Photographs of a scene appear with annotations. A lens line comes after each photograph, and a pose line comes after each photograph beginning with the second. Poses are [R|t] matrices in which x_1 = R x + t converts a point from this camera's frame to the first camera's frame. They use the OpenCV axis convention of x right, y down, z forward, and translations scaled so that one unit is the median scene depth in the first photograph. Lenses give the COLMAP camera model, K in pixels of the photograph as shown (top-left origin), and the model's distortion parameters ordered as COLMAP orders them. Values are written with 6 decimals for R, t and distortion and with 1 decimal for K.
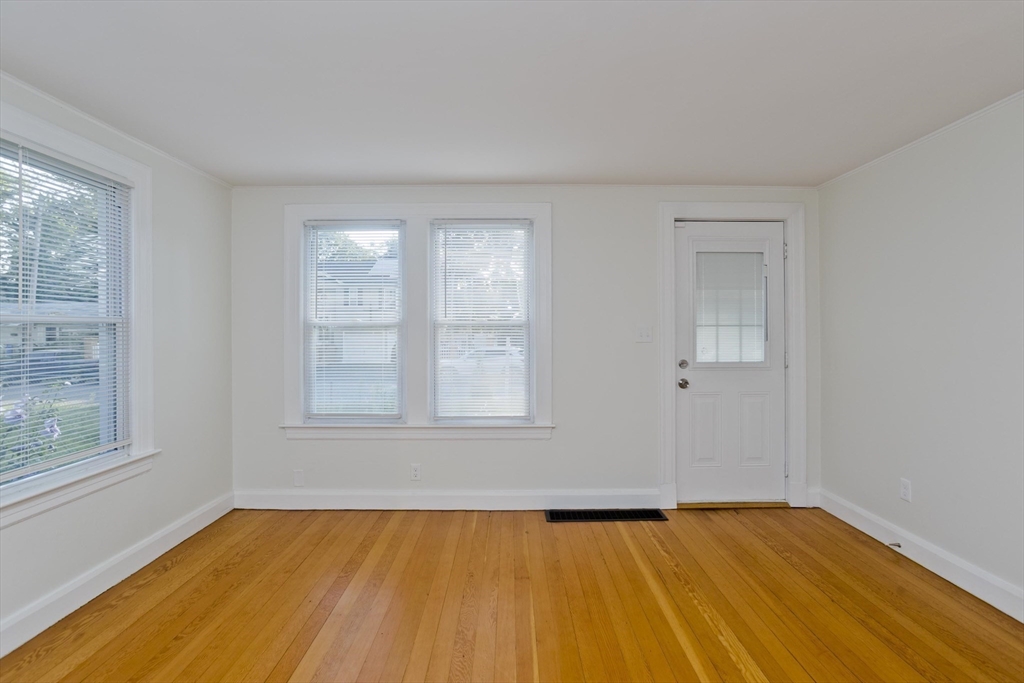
lens RADIAL K [[503.6, 0, 516.5], [0, 503.6, 333.4], [0, 0, 1]] dist [-0.042639, 0.030538]
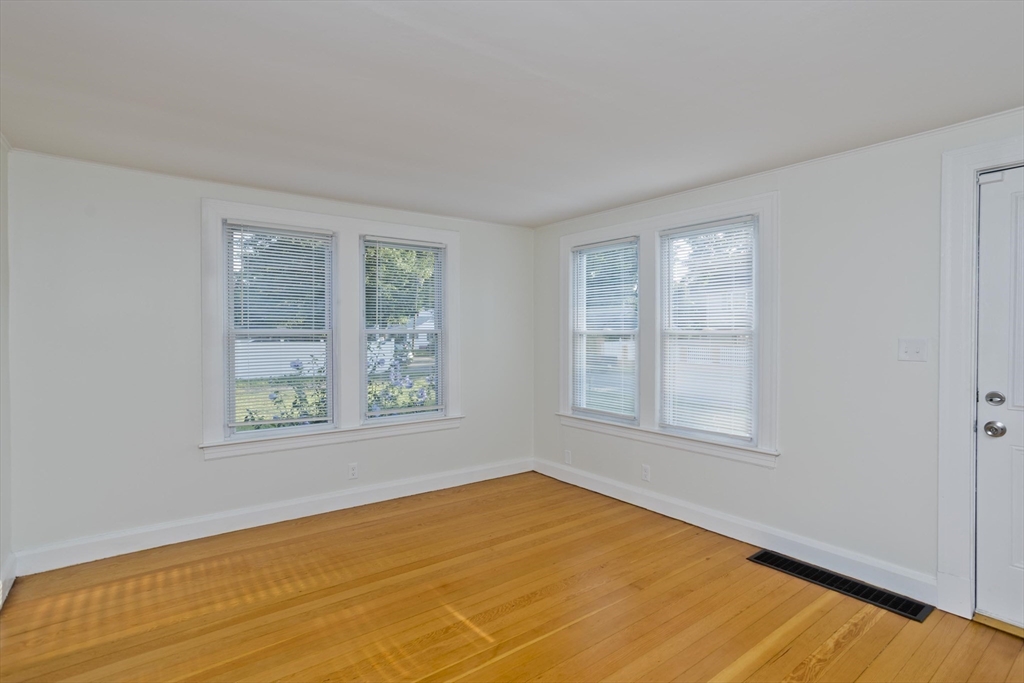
lens RADIAL K [[503.6, 0, 516.5], [0, 503.6, 333.4], [0, 0, 1]] dist [-0.042639, 0.030538]
pose [[0.596412, -0.001715, -0.802677, 0.517367], [-0.002052, 0.999991, -0.003662, -0.016743], [0.802676, 0.003831, 0.596403, 0.149030]]
